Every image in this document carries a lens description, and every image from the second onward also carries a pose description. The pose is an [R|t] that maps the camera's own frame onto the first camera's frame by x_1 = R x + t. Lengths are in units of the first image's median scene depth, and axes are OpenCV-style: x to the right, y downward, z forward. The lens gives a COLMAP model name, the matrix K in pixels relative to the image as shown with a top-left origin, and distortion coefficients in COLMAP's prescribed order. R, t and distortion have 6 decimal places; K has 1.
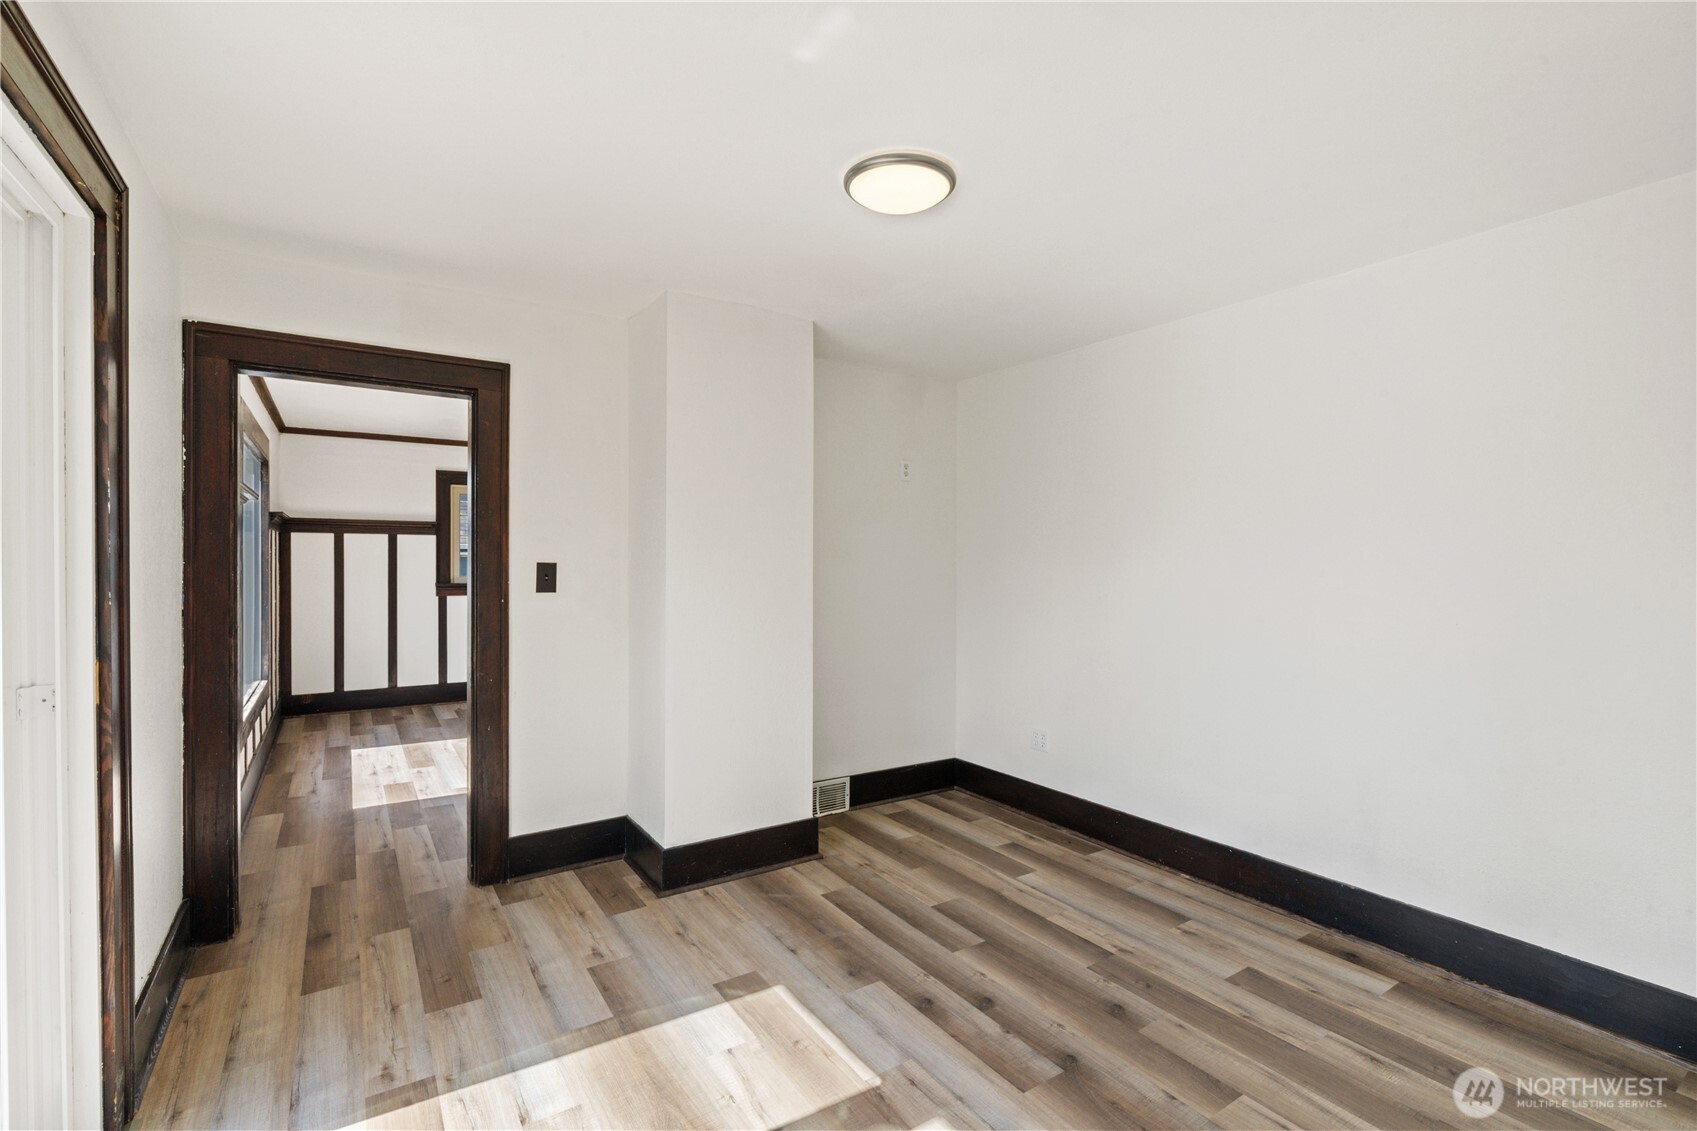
lens RADIAL K [[762.7, 0, 852.9], [0, 762.7, 555.8], [0, 0, 1]] dist [-0.009044, 0.003568]
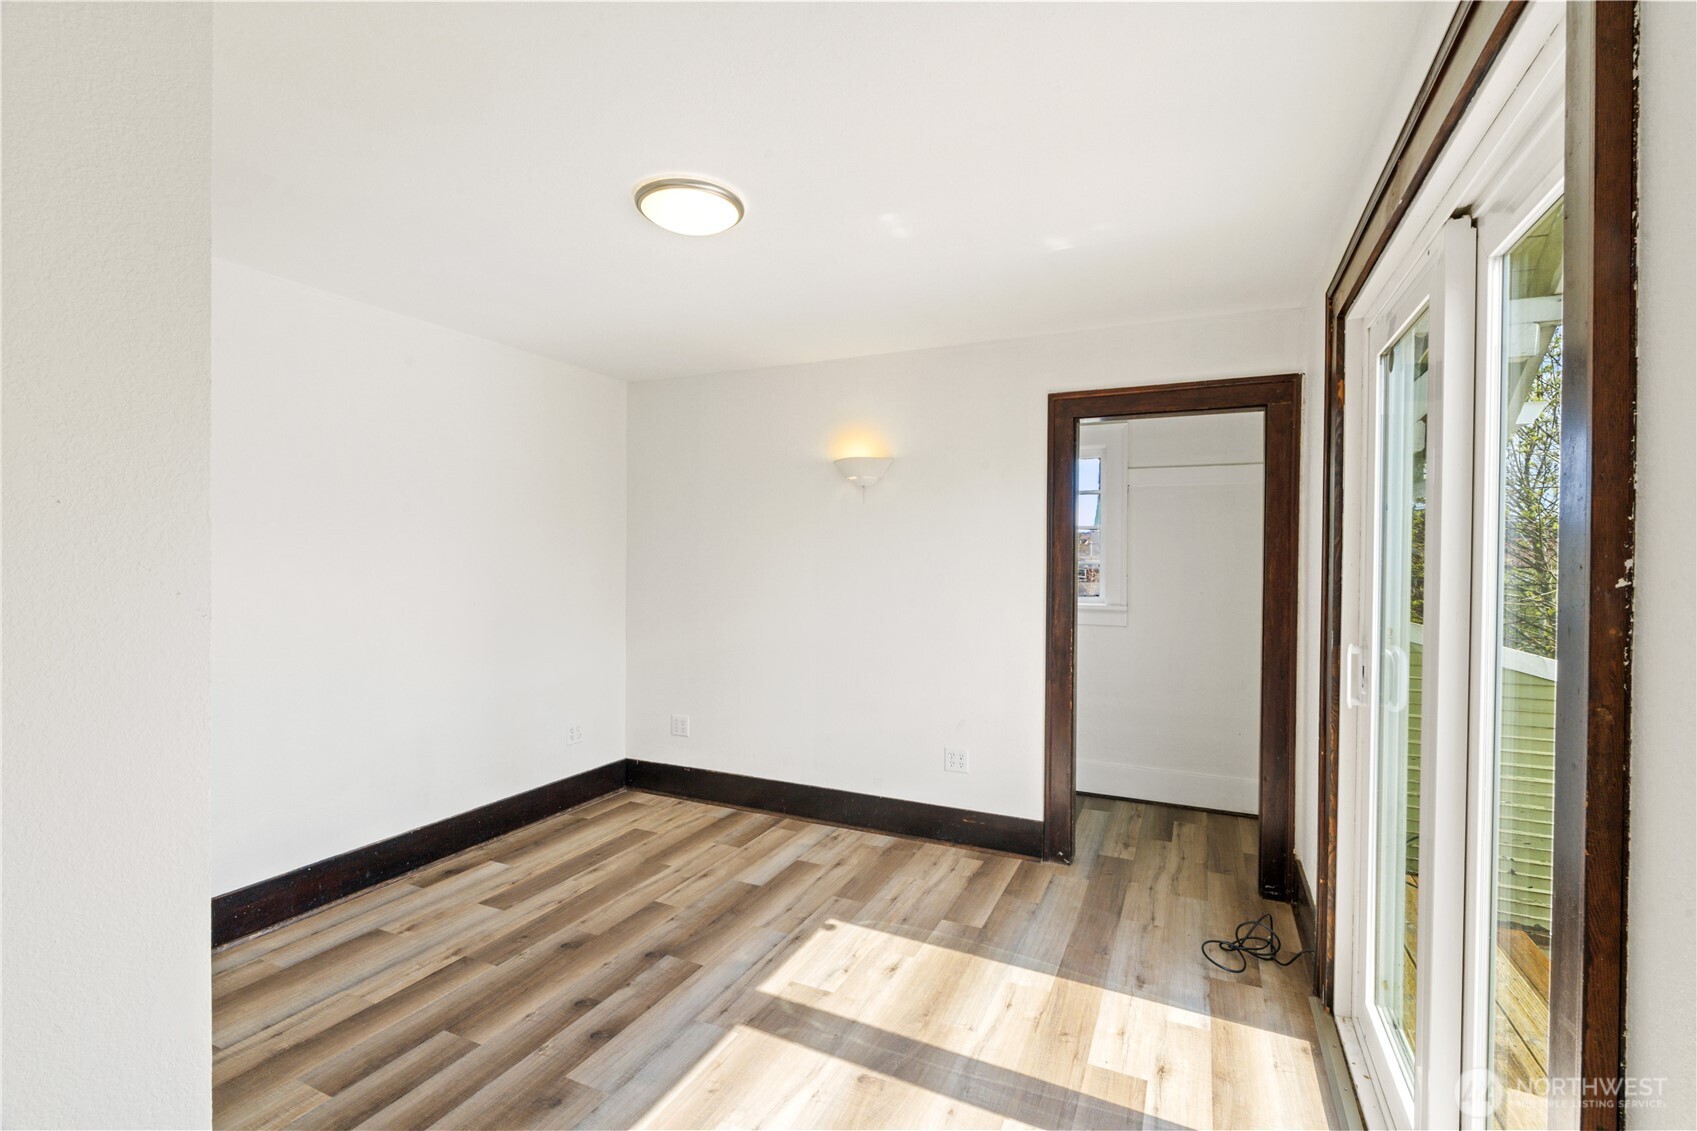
lens RADIAL K [[762.7, 0, 844.4], [0, 762.7, 557.9], [0, 0, 1]] dist [-0.009044, 0.003568]
pose [[-0.517241, -0.004213, 0.855829, -0.755736], [-0.012962, 0.999912, -0.002911, -0.001774], [-0.855741, -0.012599, -0.517250, 1.084183]]
